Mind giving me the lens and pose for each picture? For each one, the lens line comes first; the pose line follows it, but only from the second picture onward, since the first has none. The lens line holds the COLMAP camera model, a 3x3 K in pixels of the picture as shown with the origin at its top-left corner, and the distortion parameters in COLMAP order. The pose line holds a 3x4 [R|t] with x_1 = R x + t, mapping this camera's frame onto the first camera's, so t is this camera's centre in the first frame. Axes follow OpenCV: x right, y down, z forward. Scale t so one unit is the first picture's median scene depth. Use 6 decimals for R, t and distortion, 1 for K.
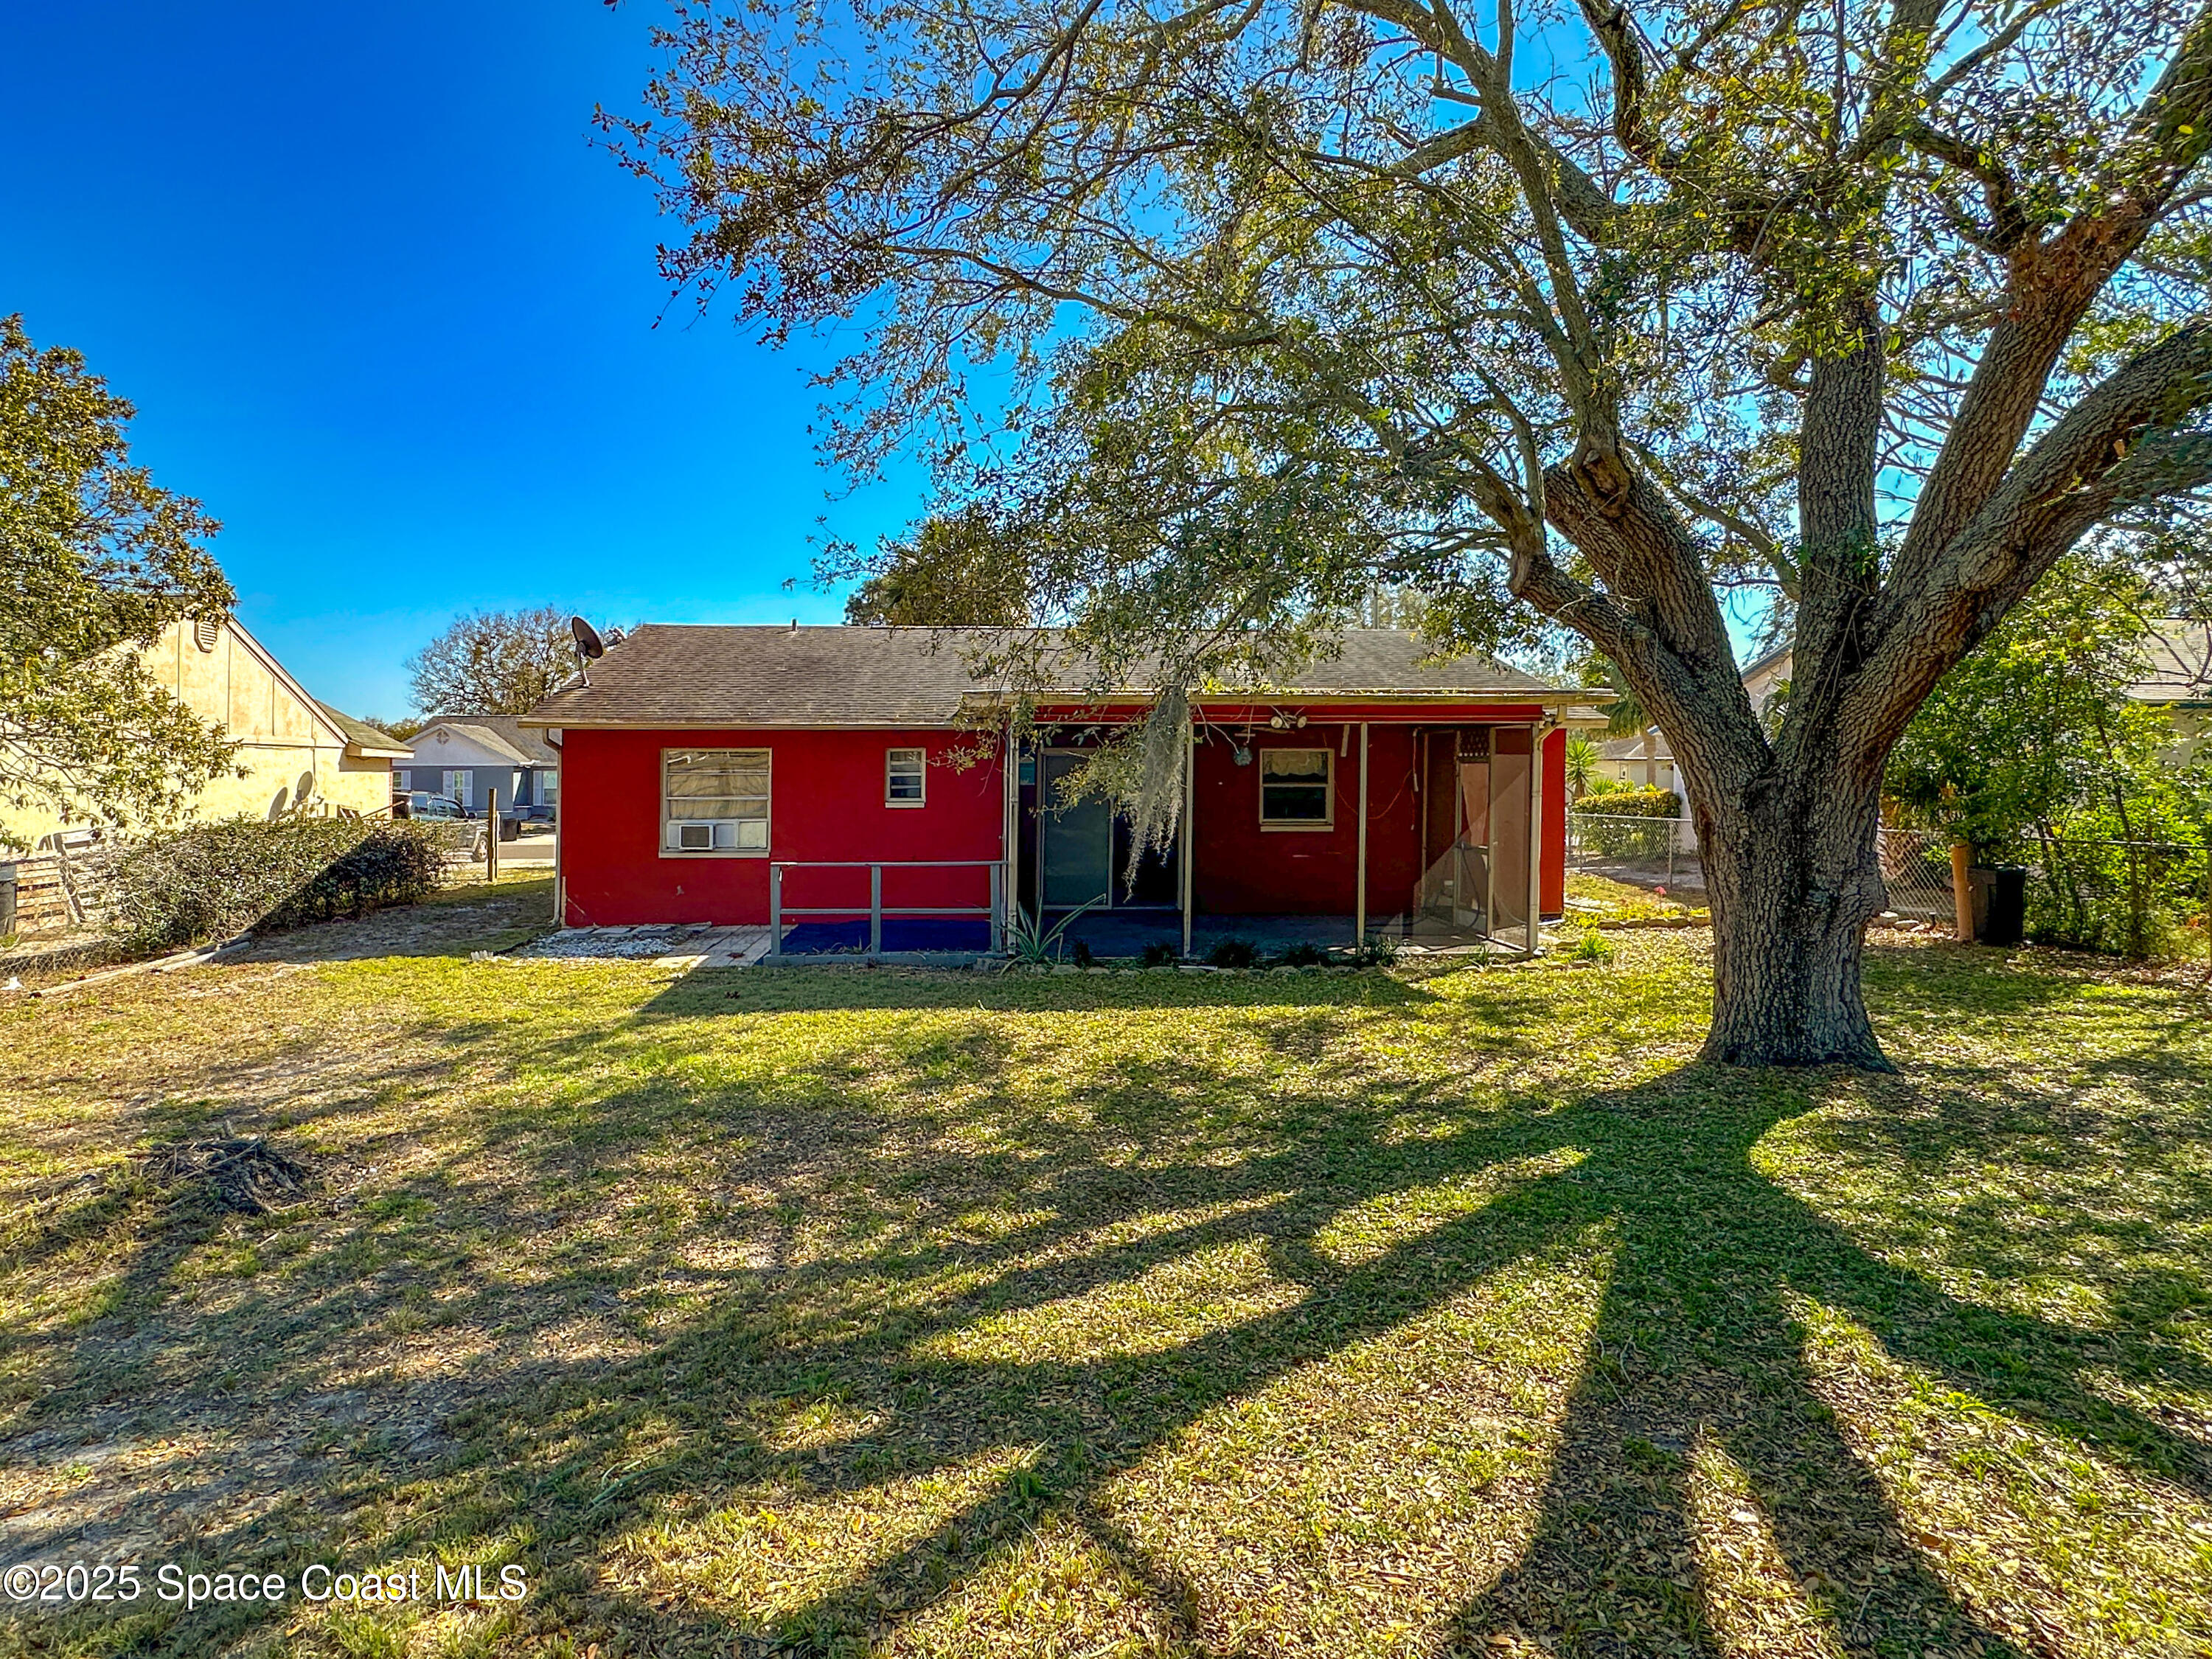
lens RADIAL K [[1118.7, 0, 1106.0], [0, 1118.7, 829.5], [0, 0, 1]] dist [-0.000663, -0.000082]
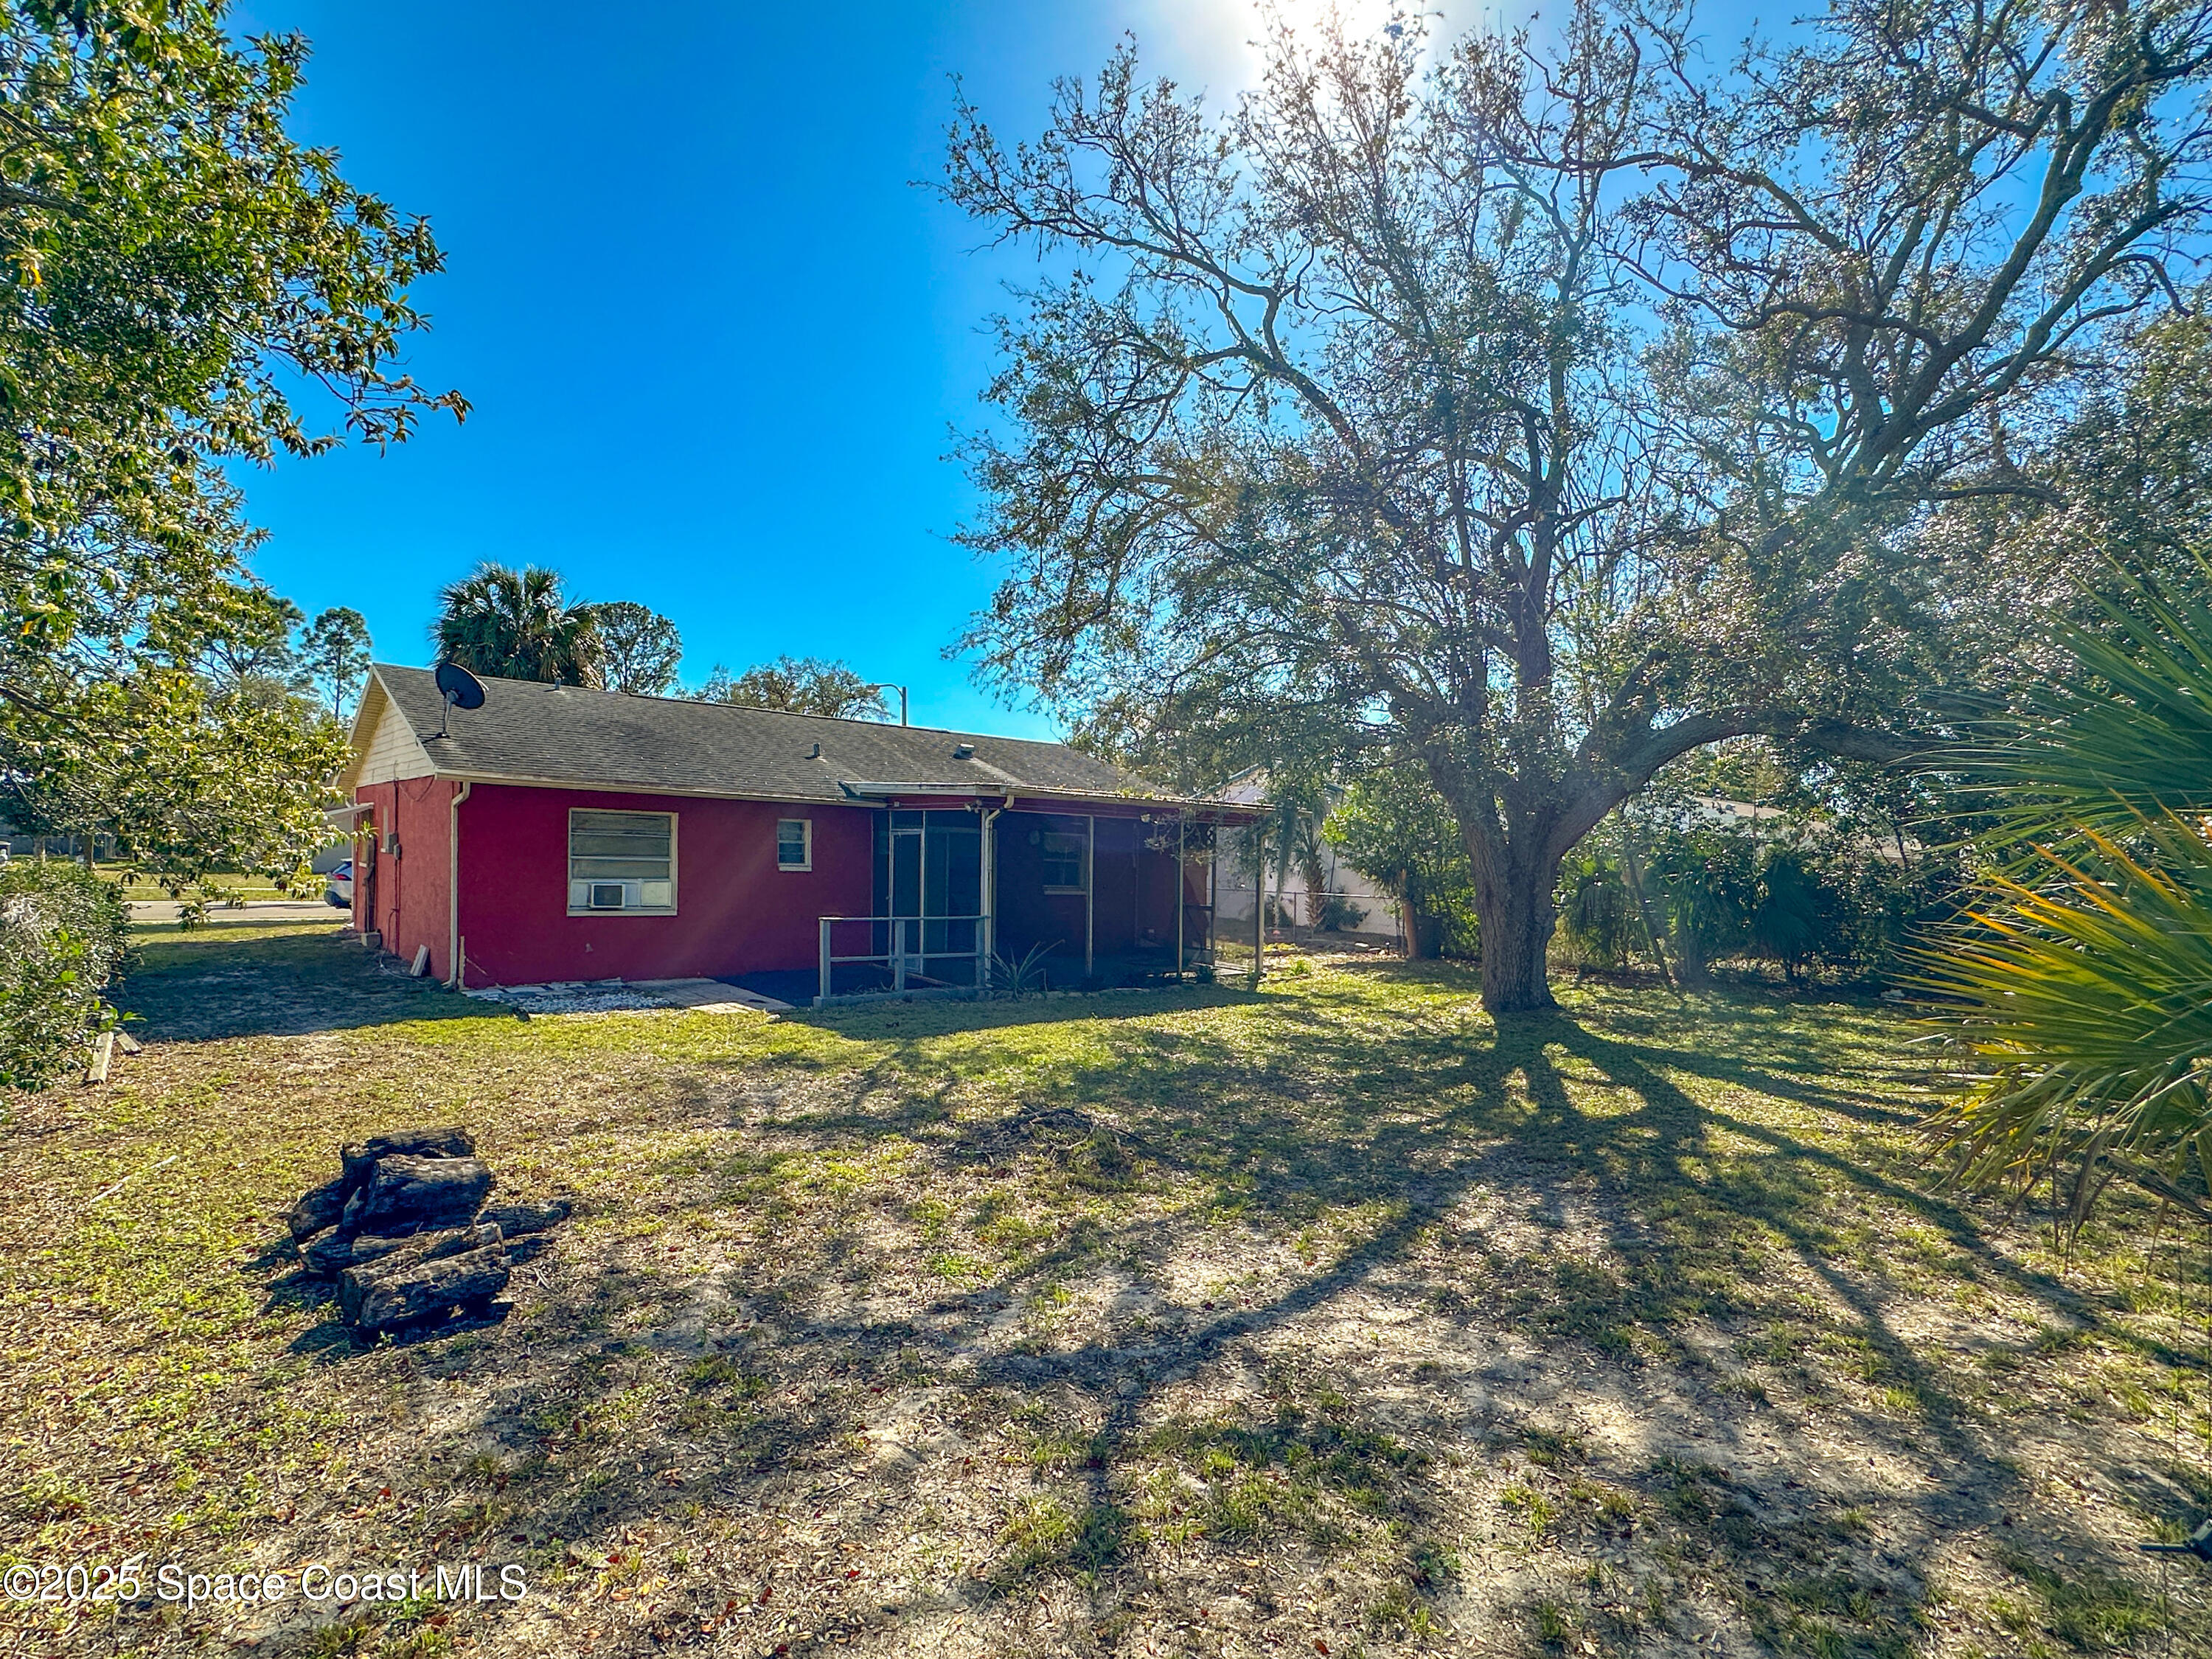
lens RADIAL K [[1025.3, 0, 1106.0], [0, 1025.3, 829.5], [0, 0, 1]] dist [-0.000850, -0.000042]
pose [[0.815057, 0.041889, 0.577864, -0.541370], [-0.005462, 0.997894, -0.064632, 0.004417], [-0.579355, 0.049522, 0.813570, -0.037547]]
